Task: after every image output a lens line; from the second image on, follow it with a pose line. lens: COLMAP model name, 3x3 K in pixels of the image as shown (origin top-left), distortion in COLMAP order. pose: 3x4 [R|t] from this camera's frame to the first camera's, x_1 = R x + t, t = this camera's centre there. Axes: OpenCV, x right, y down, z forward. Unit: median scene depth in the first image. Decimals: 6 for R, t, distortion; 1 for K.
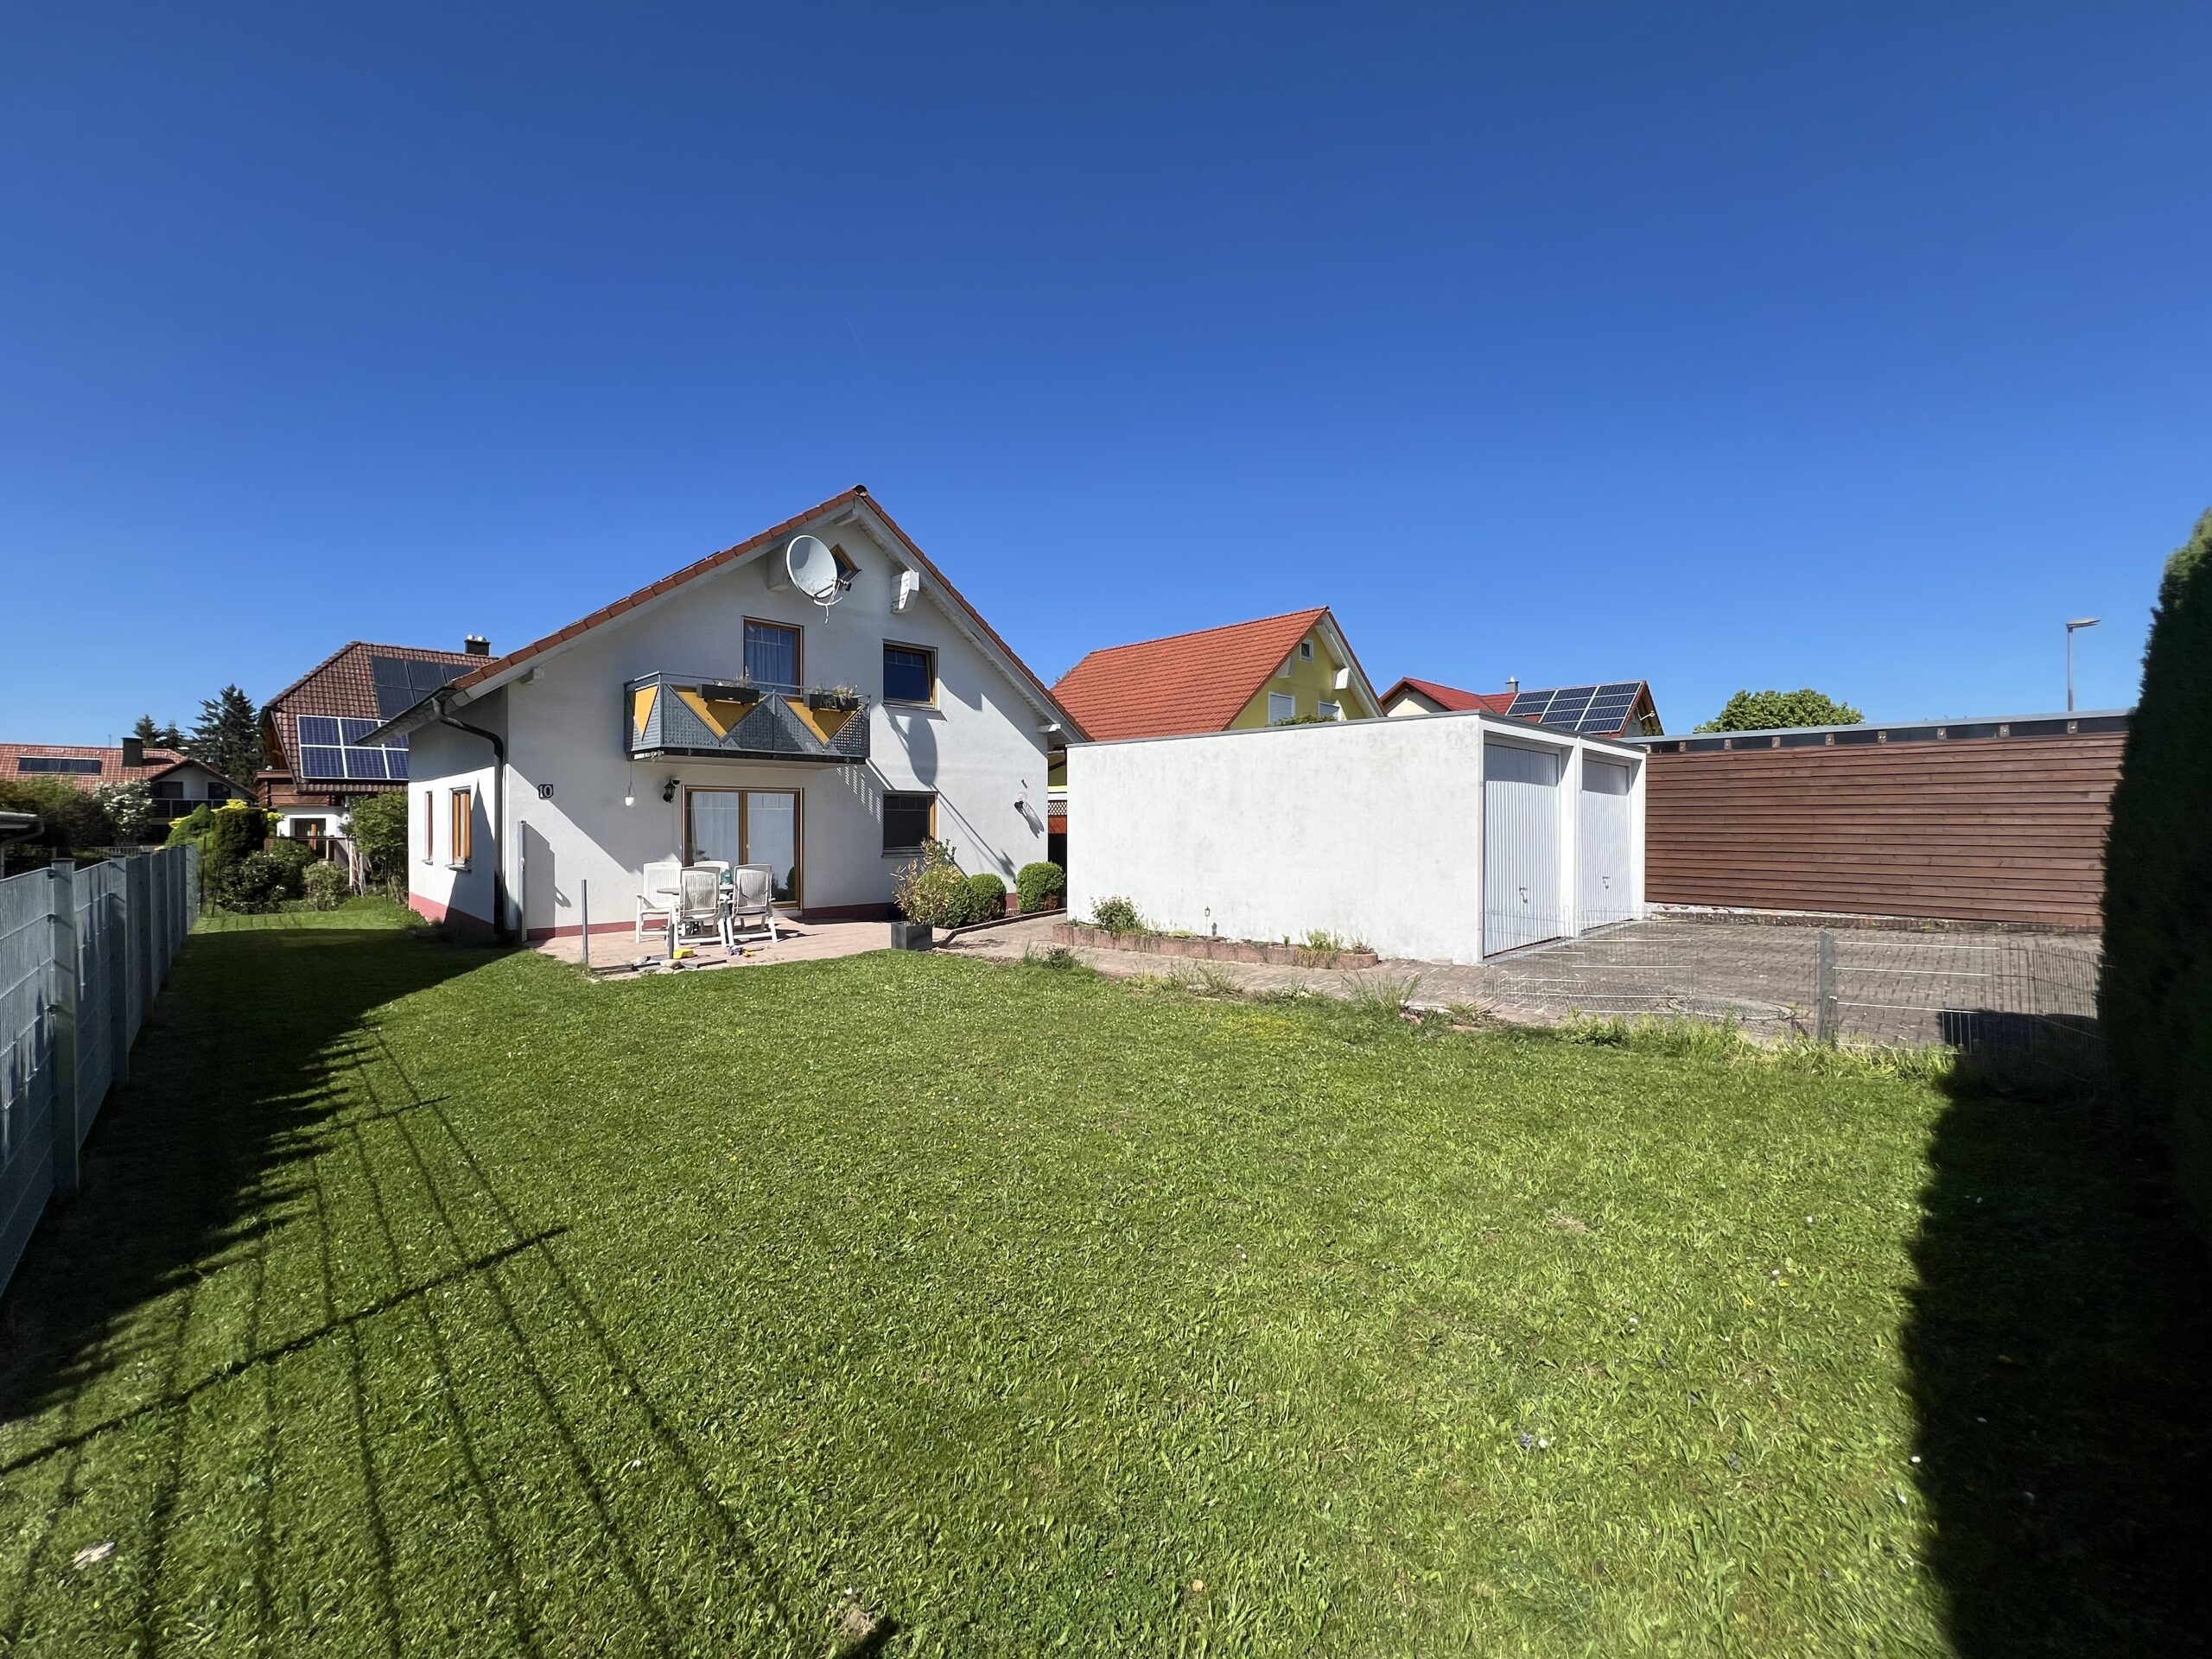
lens RADIAL K [[886.4, 0, 1106.0], [0, 886.4, 829.5], [0, 0, 1]] dist [-0.001175, 0.000009]
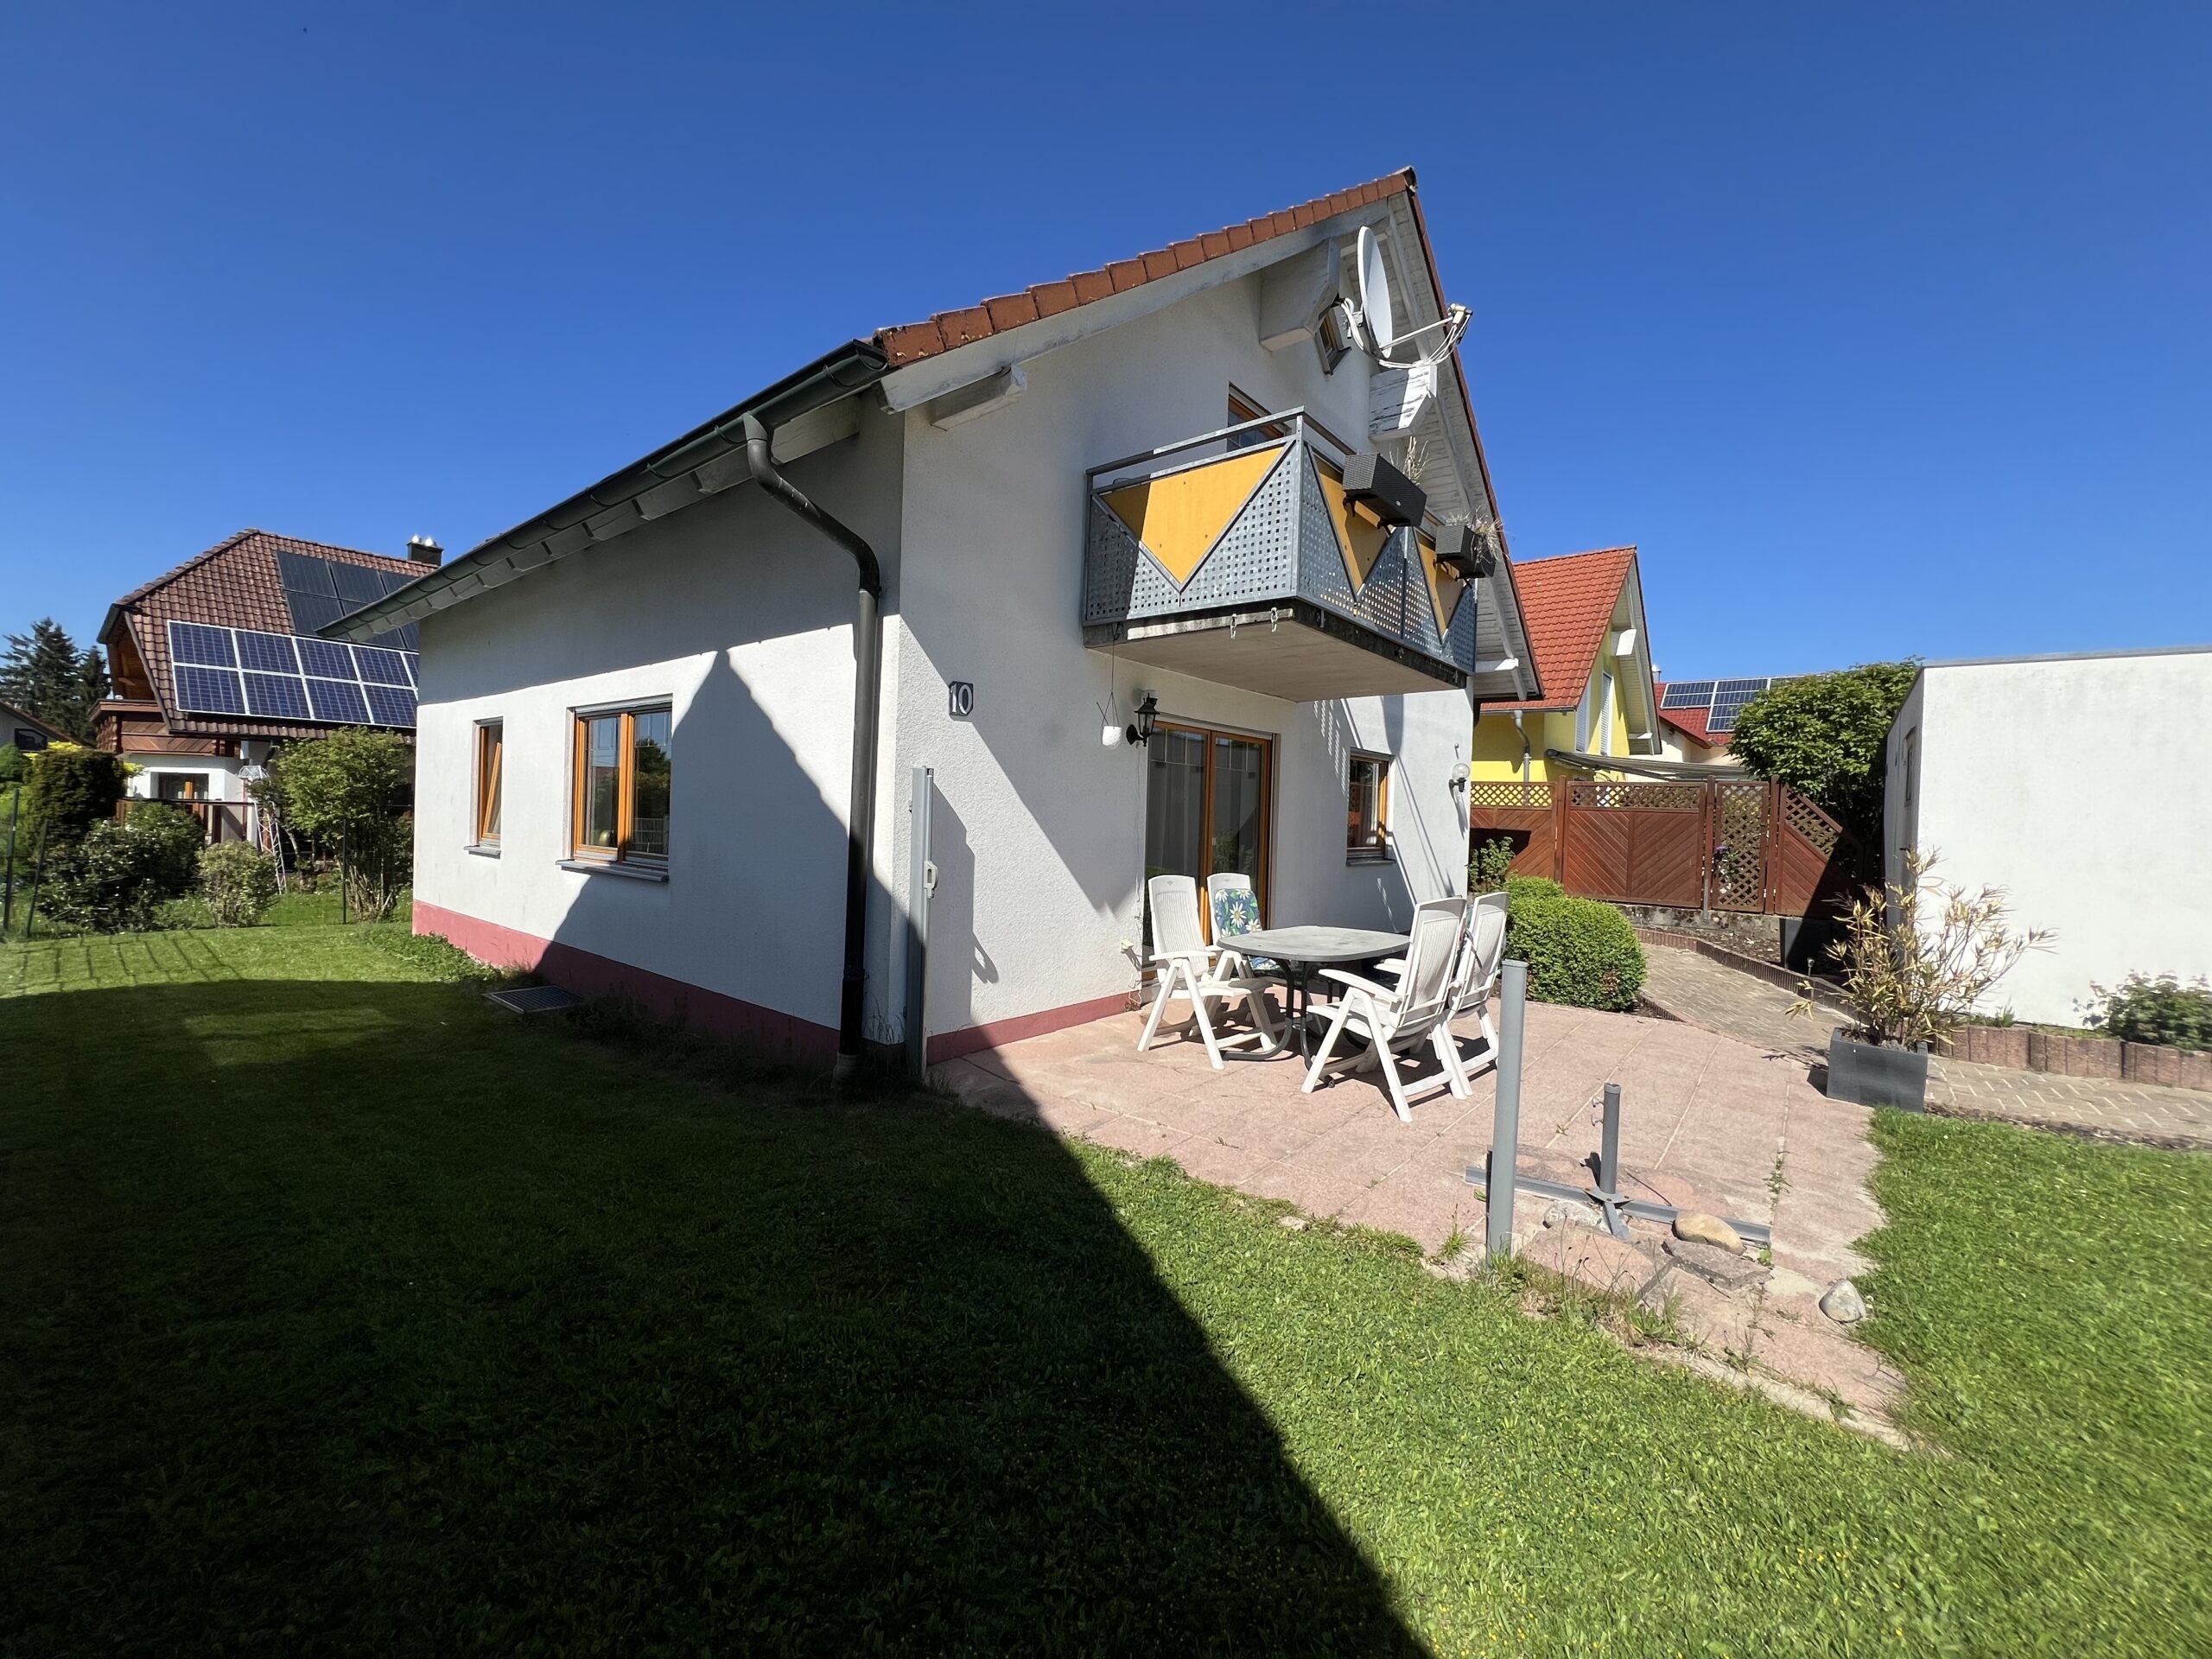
lens RADIAL K [[885.3, 0, 1104.9], [0, 885.3, 824.0], [0, 0, 1]] dist [-0.002832, 0.000310]
pose [[0.994508, 0.029392, 0.100449, -0.470105], [-0.029568, 0.999563, 0.000268, 0.009659], [-0.100397, -0.003236, 0.994942, 0.455266]]
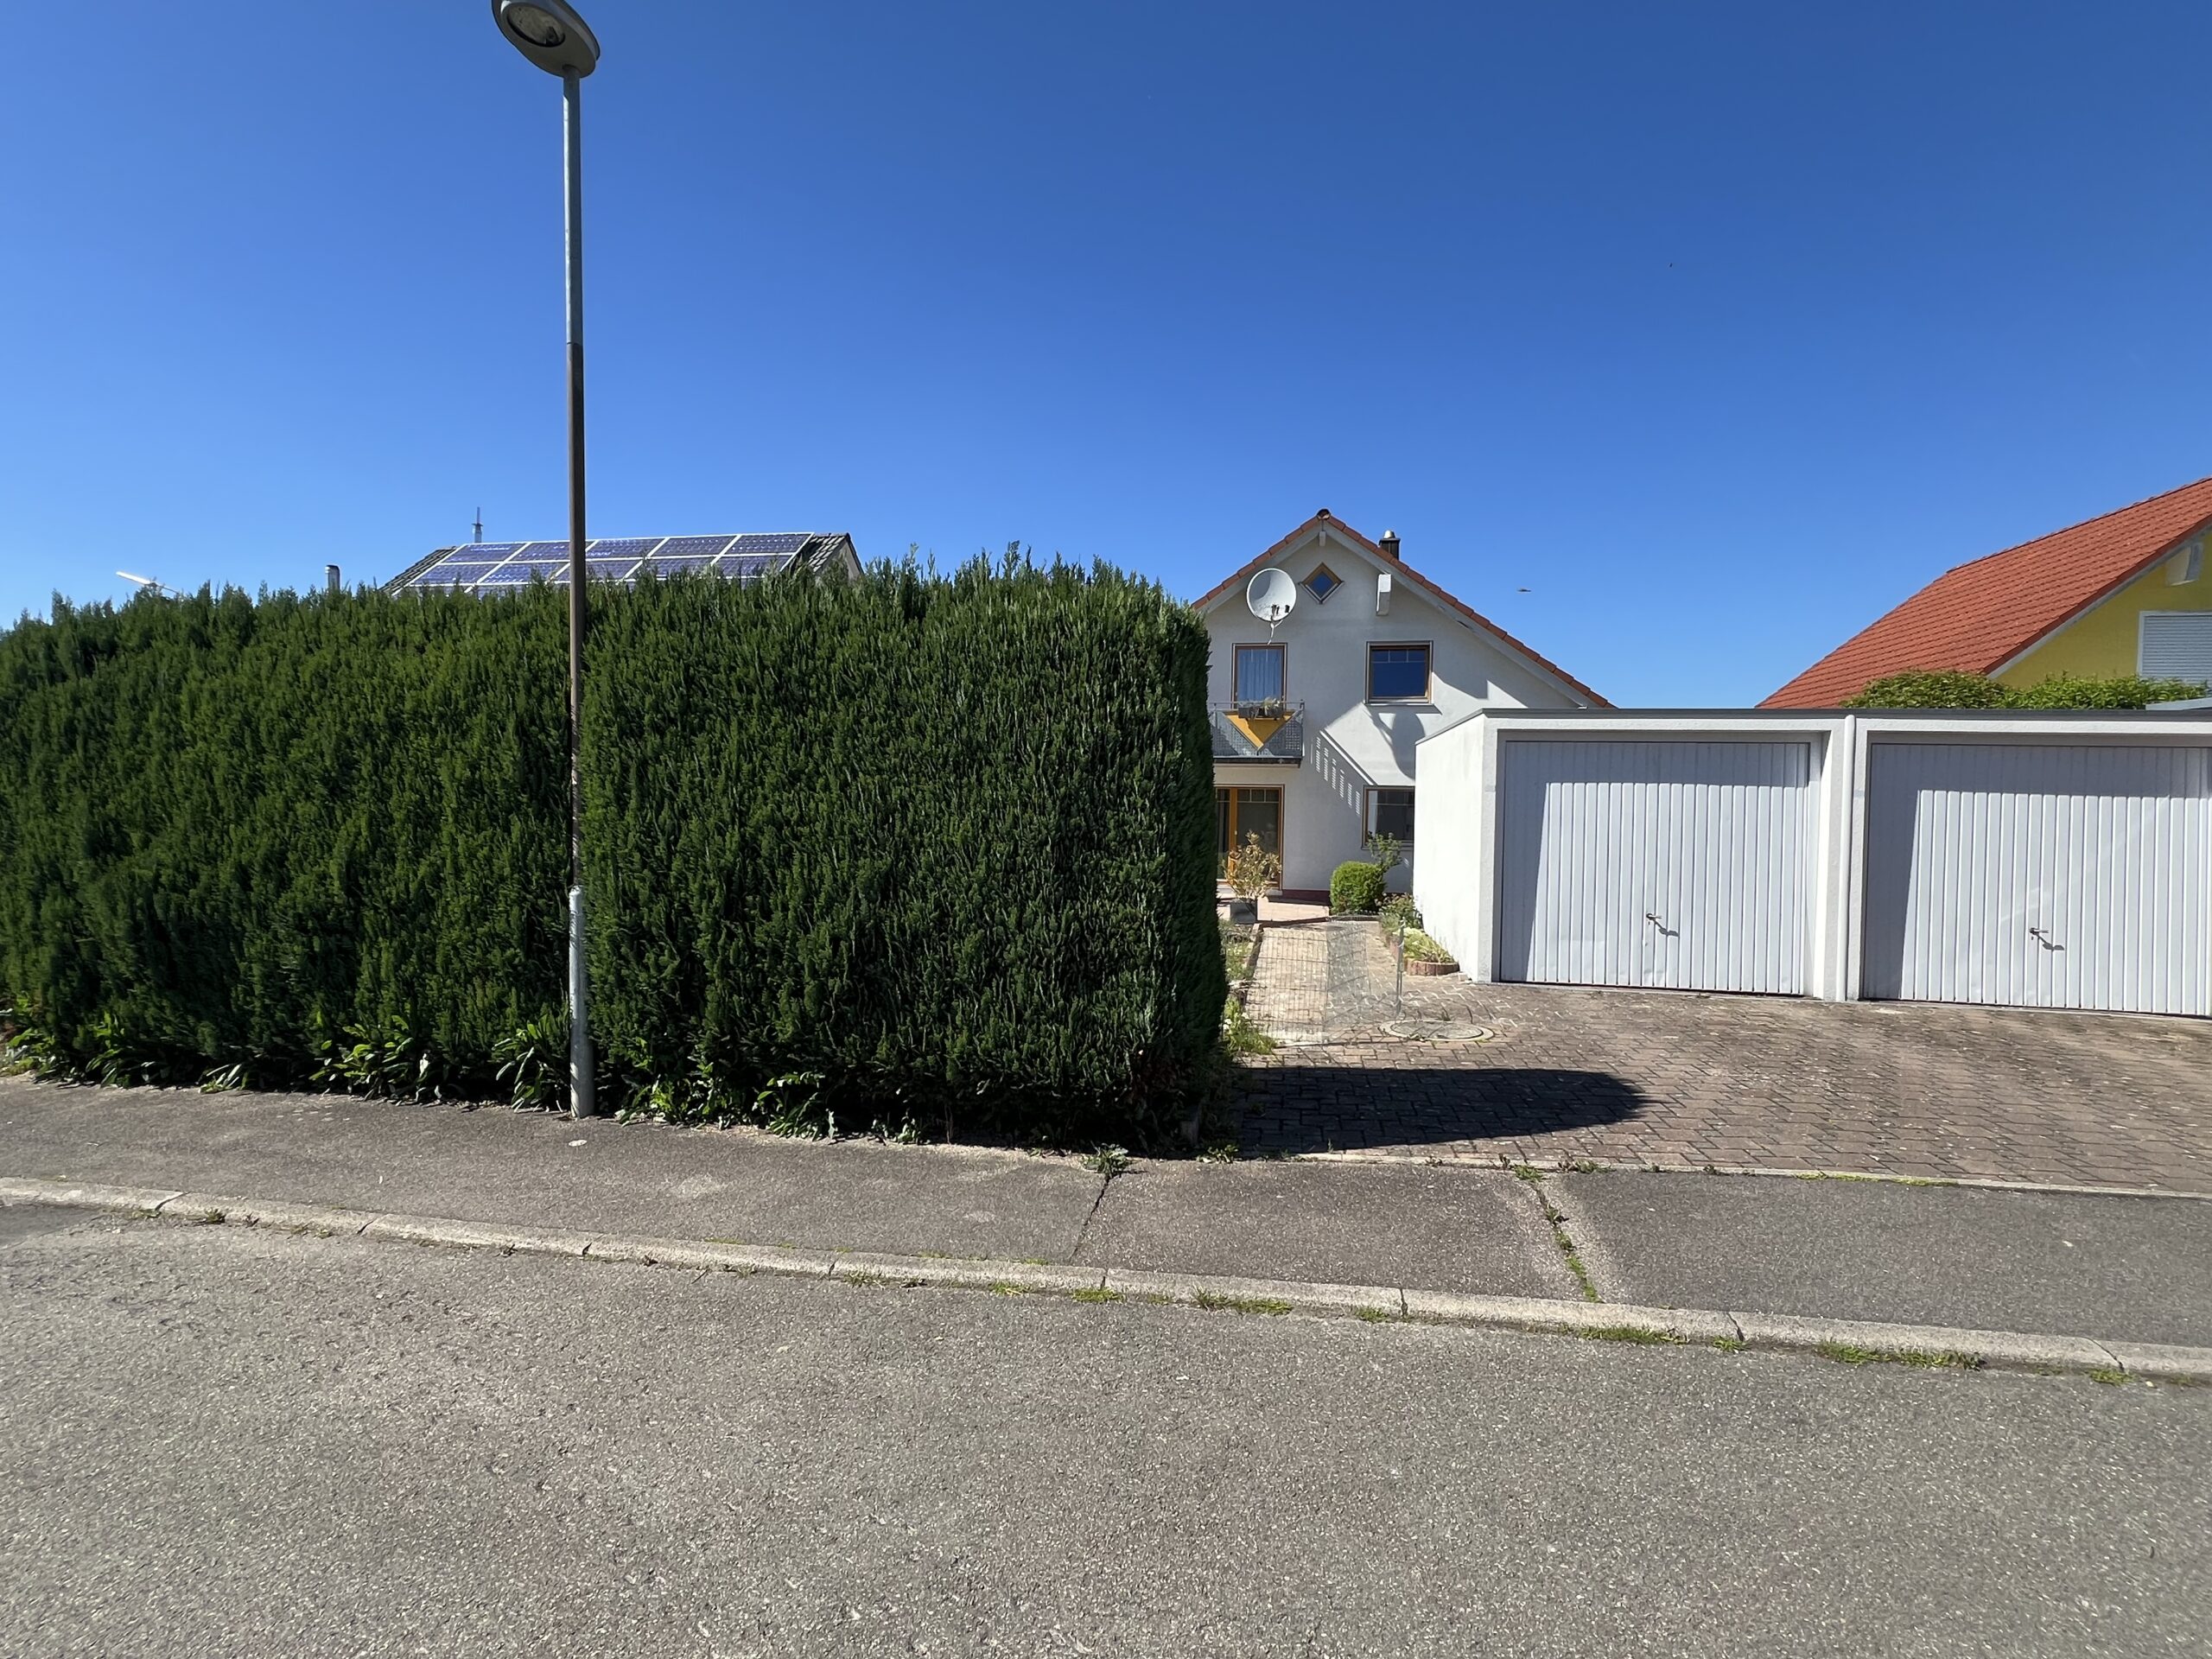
lens RADIAL K [[1046.1, 0, 1106.0], [0, 1046.1, 829.5], [0, 0, 1]] dist [-0.000303, -0.000036]
pose [[0.568755, 0.035391, -0.821745, 0.617608], [-0.023730, 0.999364, 0.026616, -0.016597], [0.822164, 0.004362, 0.569234, 0.030914]]
